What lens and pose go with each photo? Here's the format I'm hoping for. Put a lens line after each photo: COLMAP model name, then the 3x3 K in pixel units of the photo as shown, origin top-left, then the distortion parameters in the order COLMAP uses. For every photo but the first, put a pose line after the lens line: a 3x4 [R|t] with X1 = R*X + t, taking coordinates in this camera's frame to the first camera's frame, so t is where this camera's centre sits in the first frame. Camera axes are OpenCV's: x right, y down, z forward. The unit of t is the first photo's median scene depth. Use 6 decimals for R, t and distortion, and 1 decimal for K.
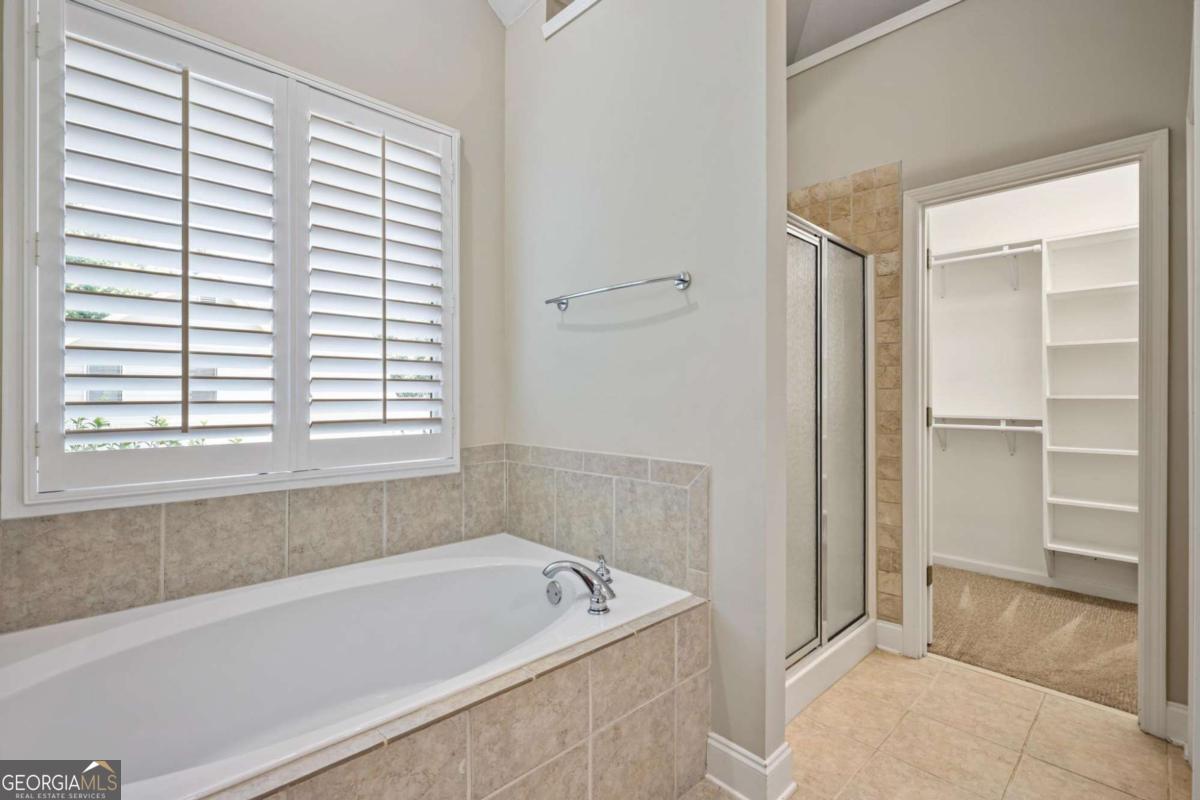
lens RADIAL K [[544.7, 0, 607.9], [0, 544.7, 393.2], [0, 0, 1]] dist [0.002451, 0.000204]
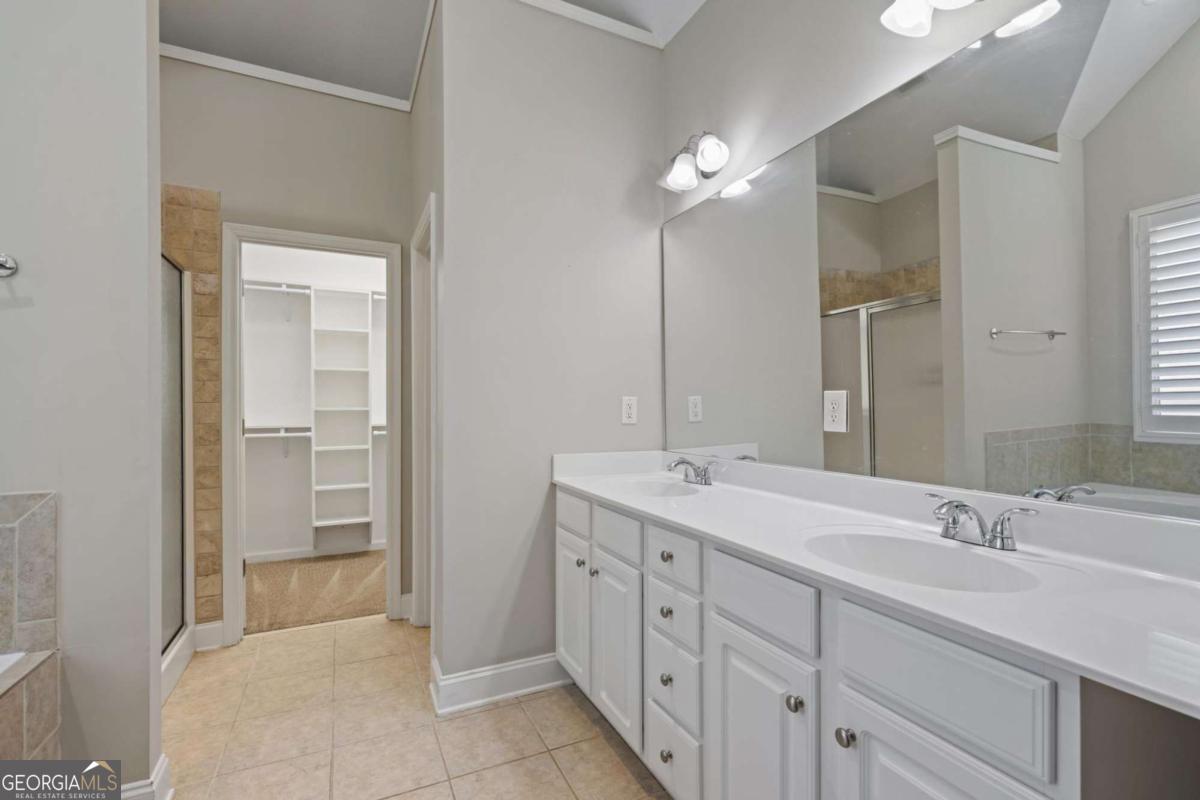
lens RADIAL K [[544.7, 0, 597.9], [0, 544.7, 403.4], [0, 0, 1]] dist [0.002451, 0.000204]
pose [[0.317743, 0.002301, 0.948174, -0.250321], [0.001272, 0.999995, -0.002853, -0.002471], [-0.948176, 0.002113, 0.317738, -0.055439]]
